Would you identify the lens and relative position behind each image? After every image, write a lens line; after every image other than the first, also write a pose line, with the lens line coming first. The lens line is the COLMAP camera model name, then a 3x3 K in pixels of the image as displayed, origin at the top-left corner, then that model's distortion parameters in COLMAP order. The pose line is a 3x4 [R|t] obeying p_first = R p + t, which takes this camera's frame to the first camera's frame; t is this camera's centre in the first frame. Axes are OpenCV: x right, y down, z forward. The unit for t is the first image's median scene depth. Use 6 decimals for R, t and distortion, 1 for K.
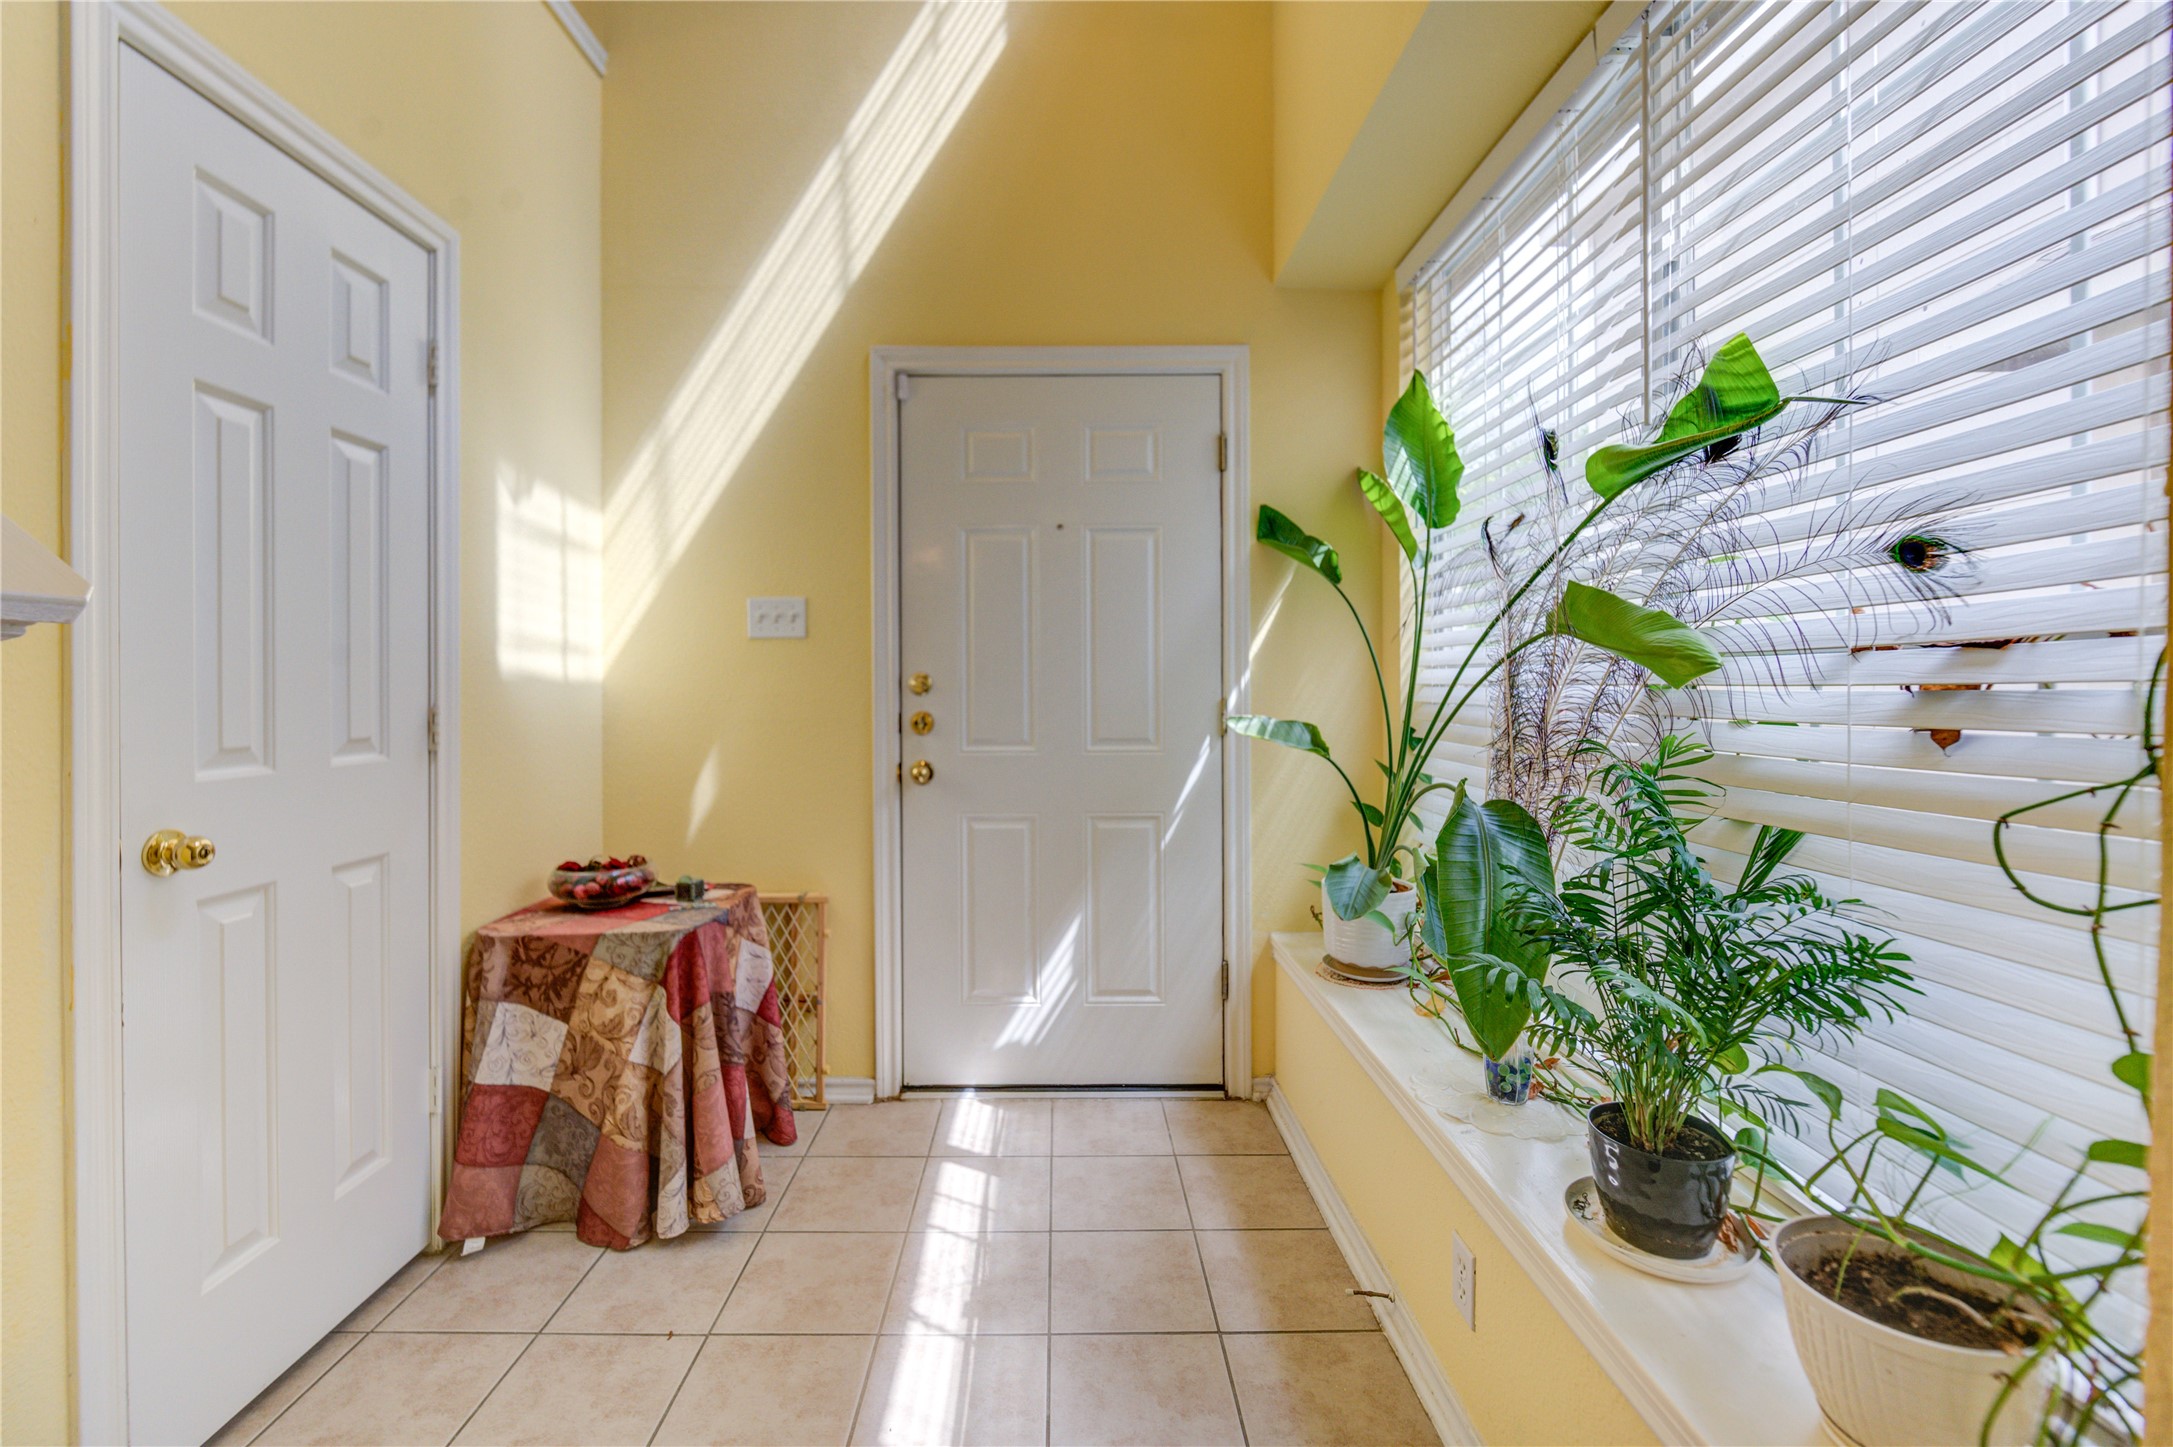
lens RADIAL K [[904.9, 0, 1064.1], [0, 904.9, 693.4], [0, 0, 1]] dist [-0.003452, -0.003856]
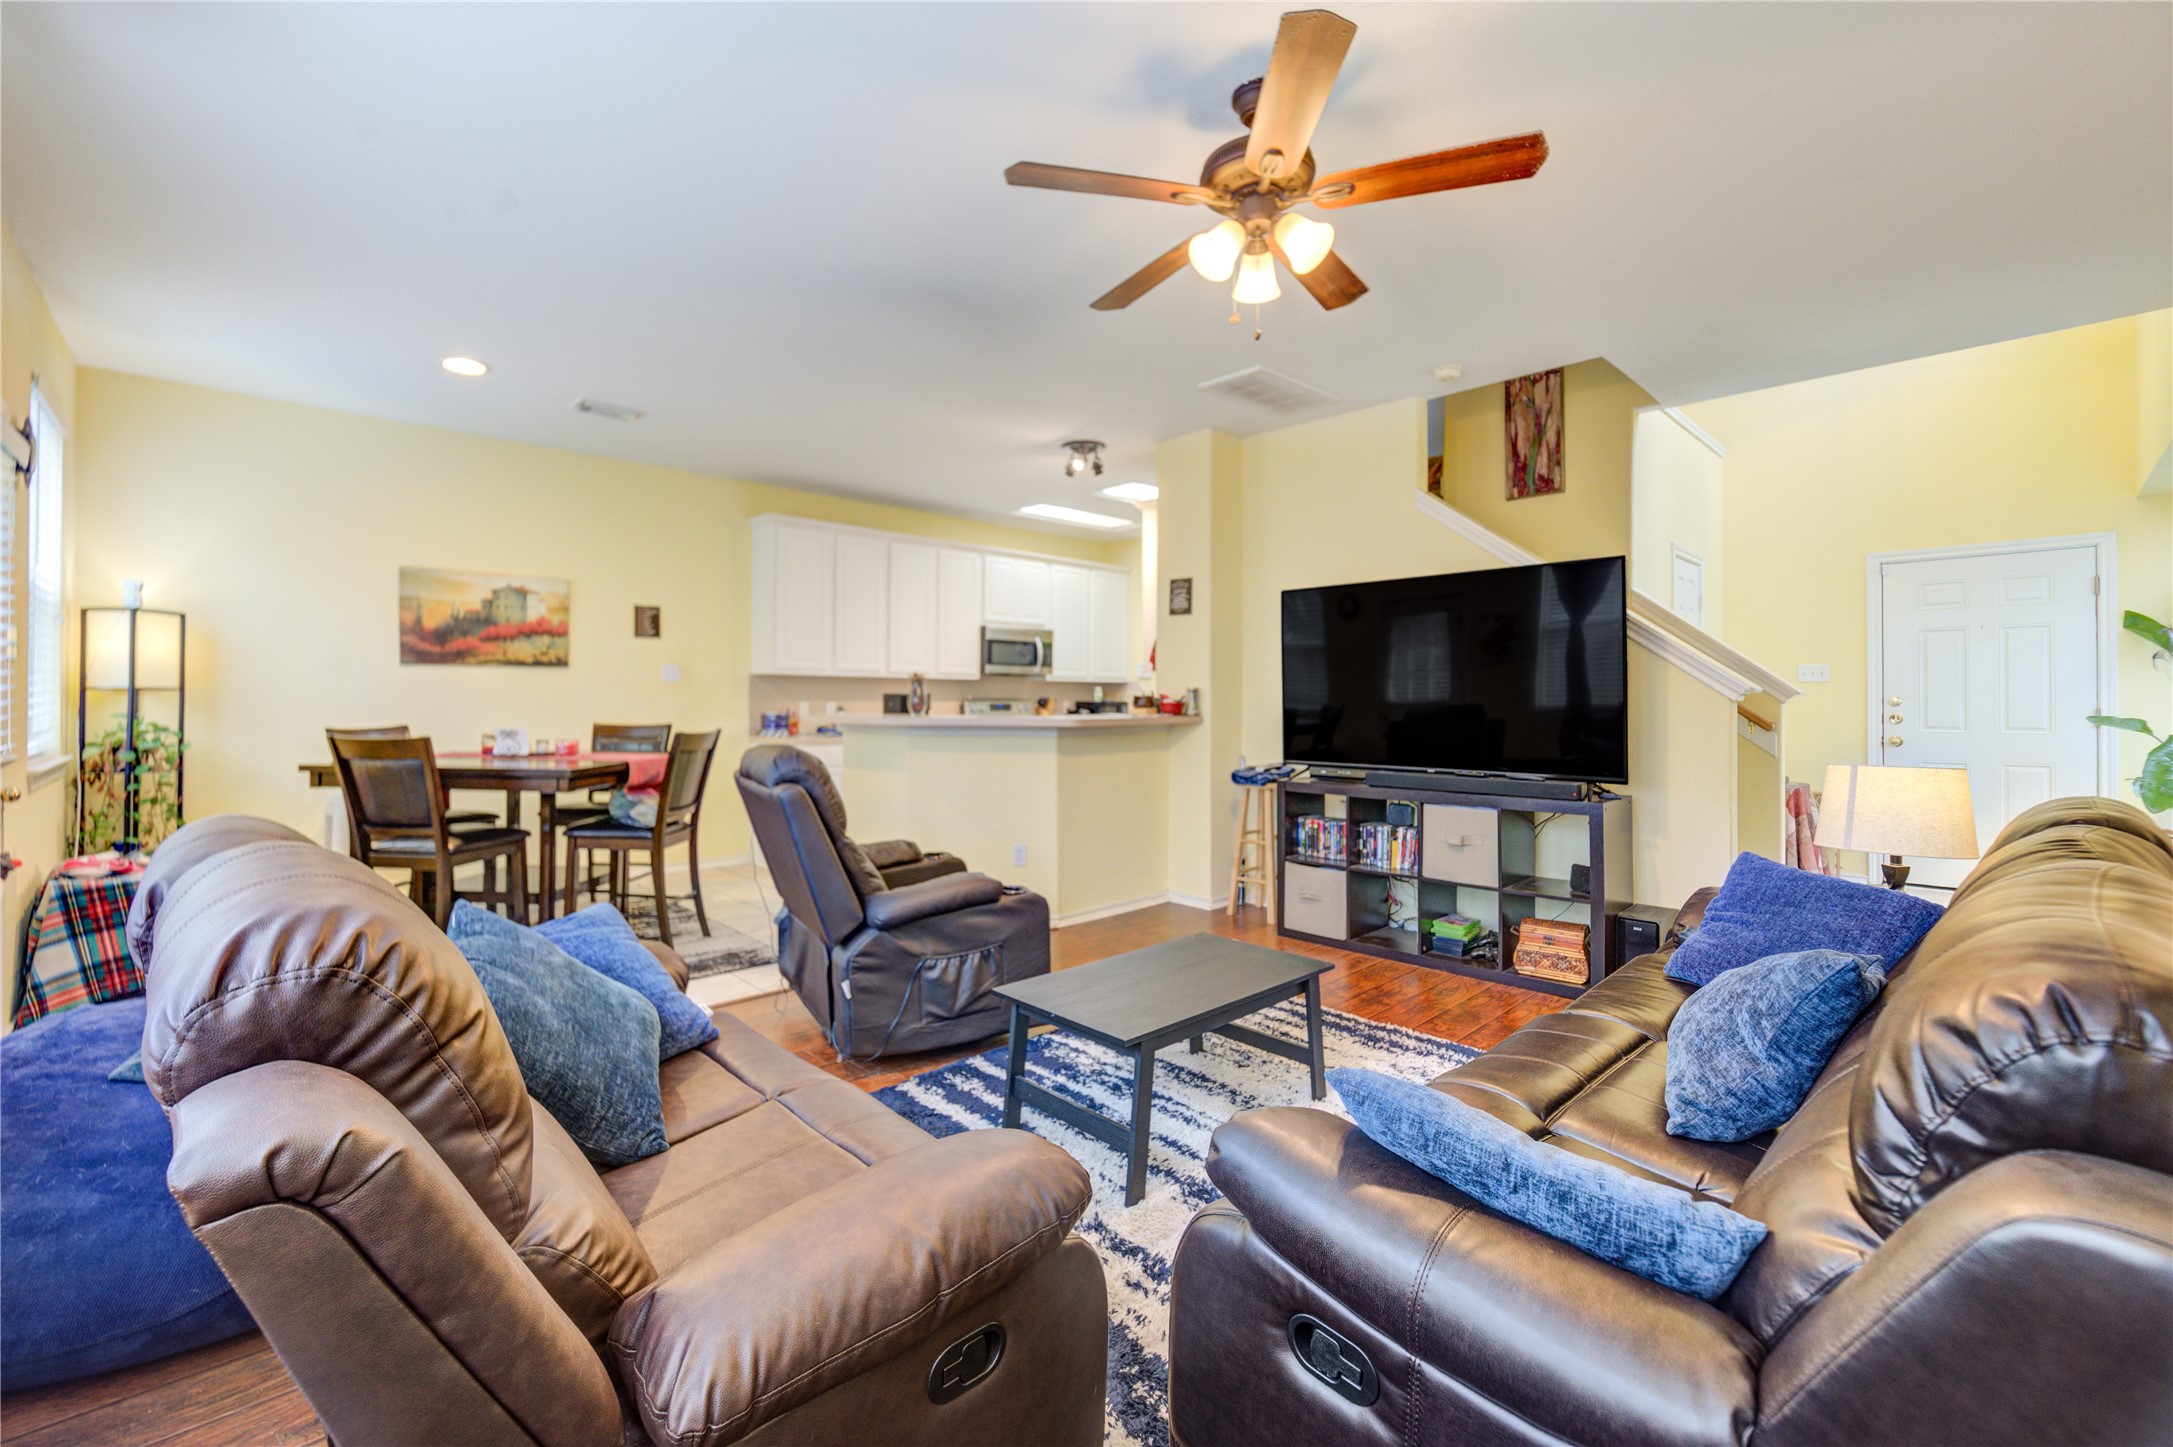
lens RADIAL K [[882.2, 0, 1089.3], [0, 882.2, 698.6], [0, 0, 1]] dist [0.000425, -0.000198]
pose [[0.687308, -0.003488, -0.726358, 0.068686], [-0.001198, 0.999982, -0.005936, -0.002205], [0.726365, 0.004950, 0.687291, -2.272935]]
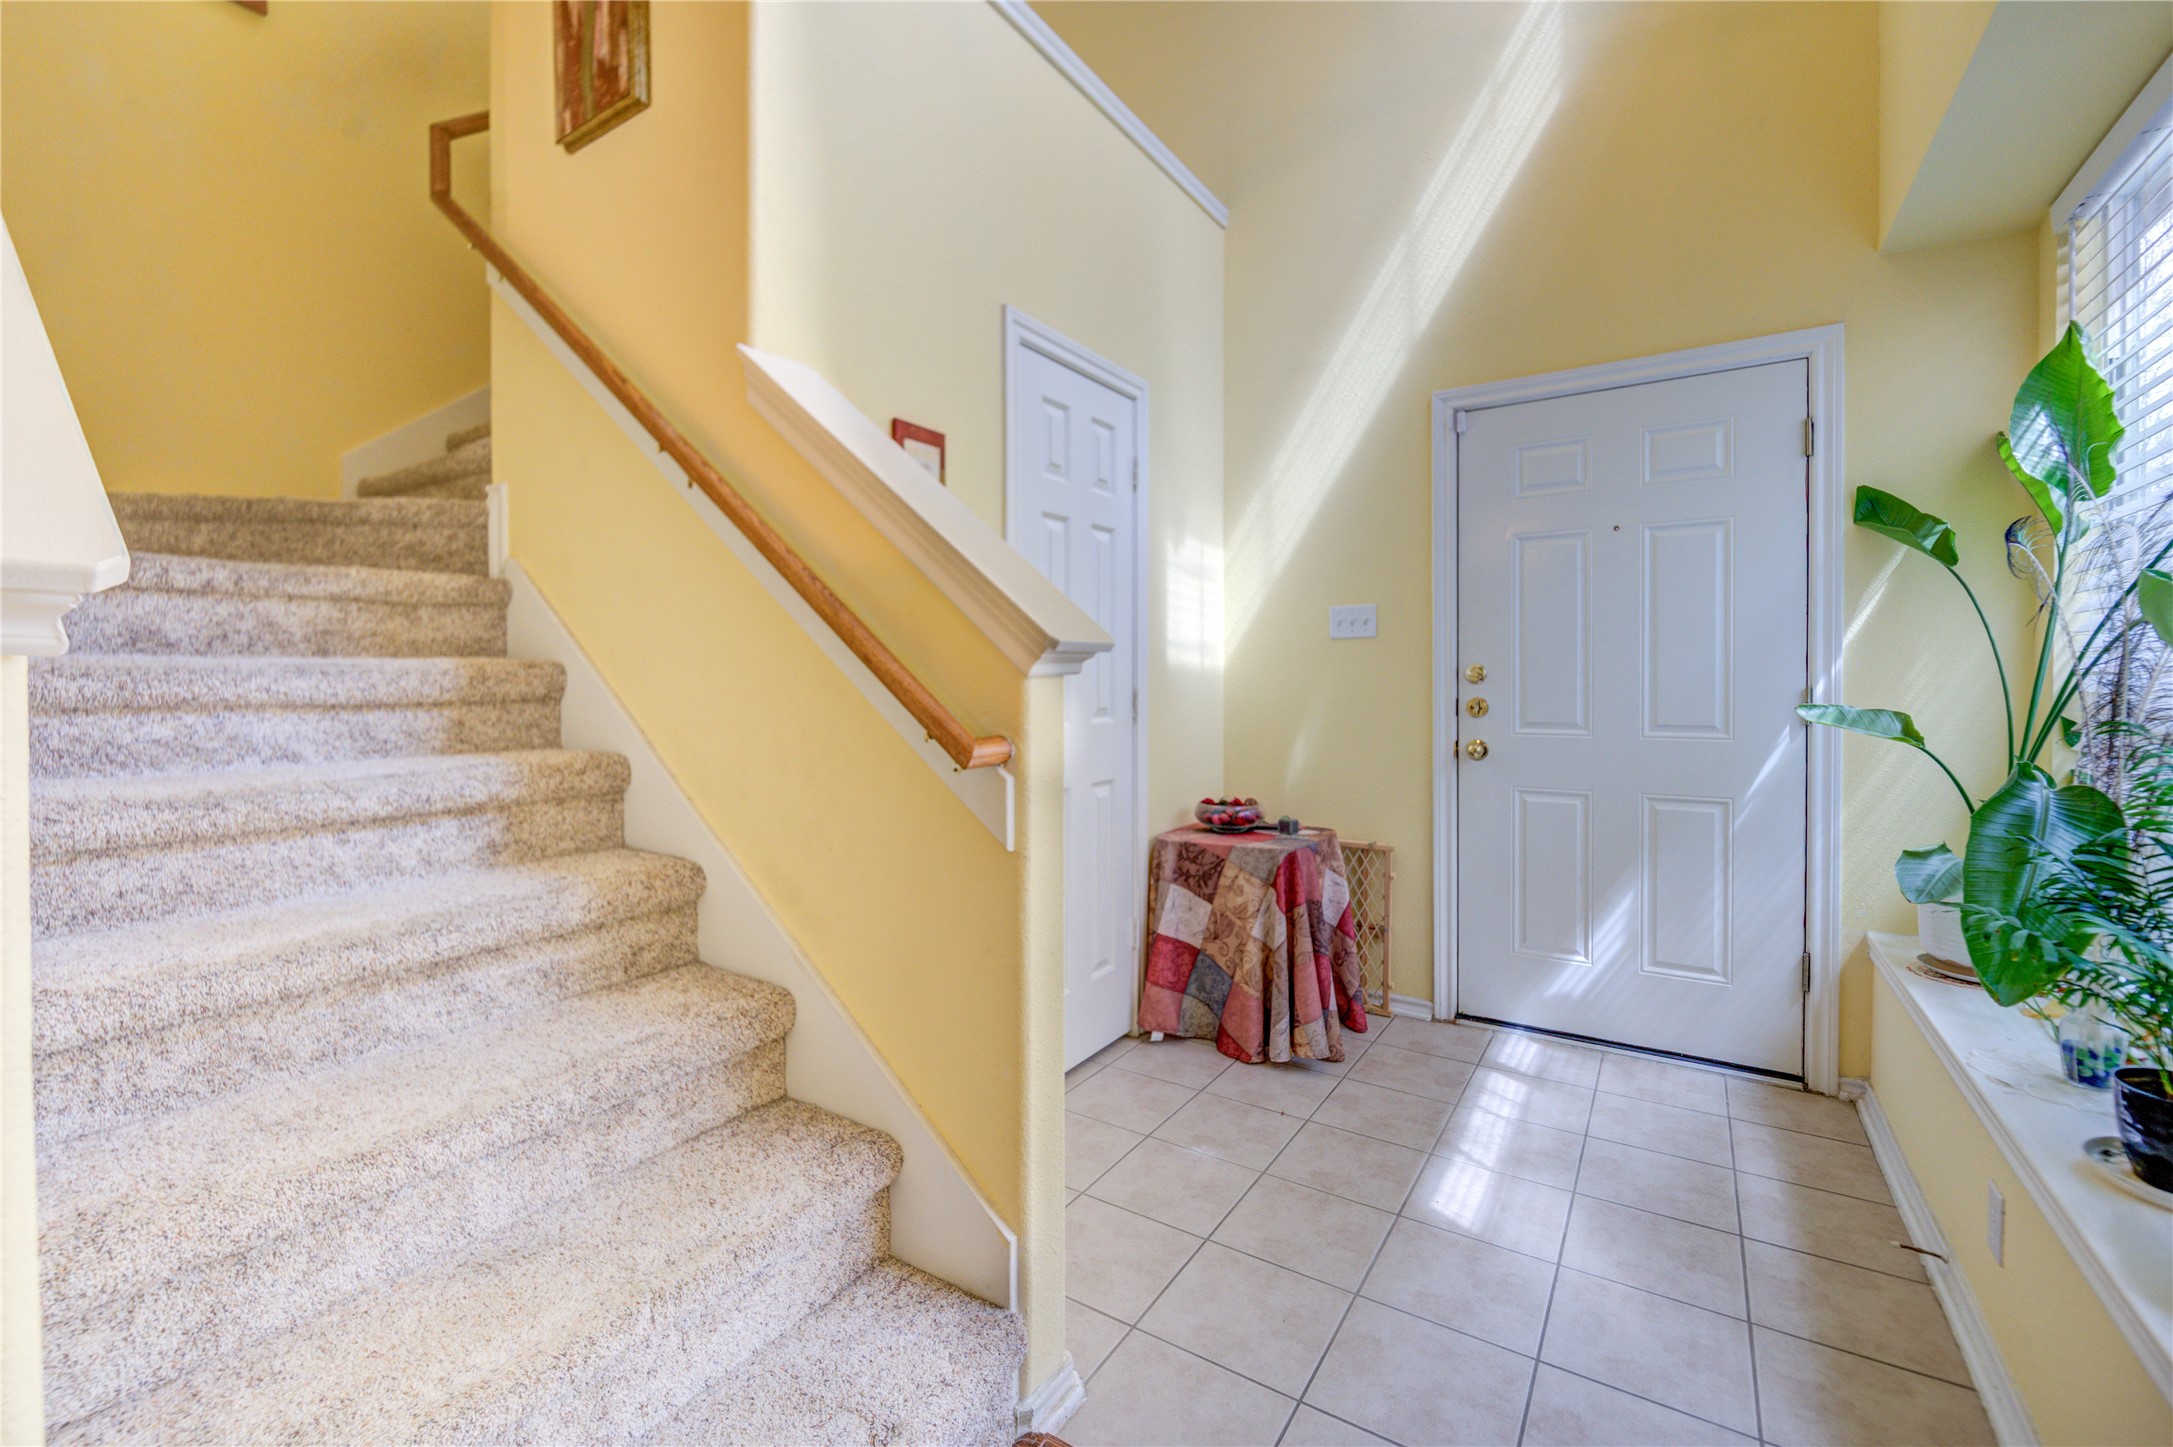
lens RADIAL K [[904.9, 0, 1055.9], [0, 904.9, 689.7], [0, 0, 1]] dist [-0.003452, -0.003856]
pose [[0.818704, 0.006113, -0.574183, 0.078996], [-0.002773, 0.999974, 0.006692, 0.004126], [0.574209, -0.003887, 0.818700, -0.314674]]
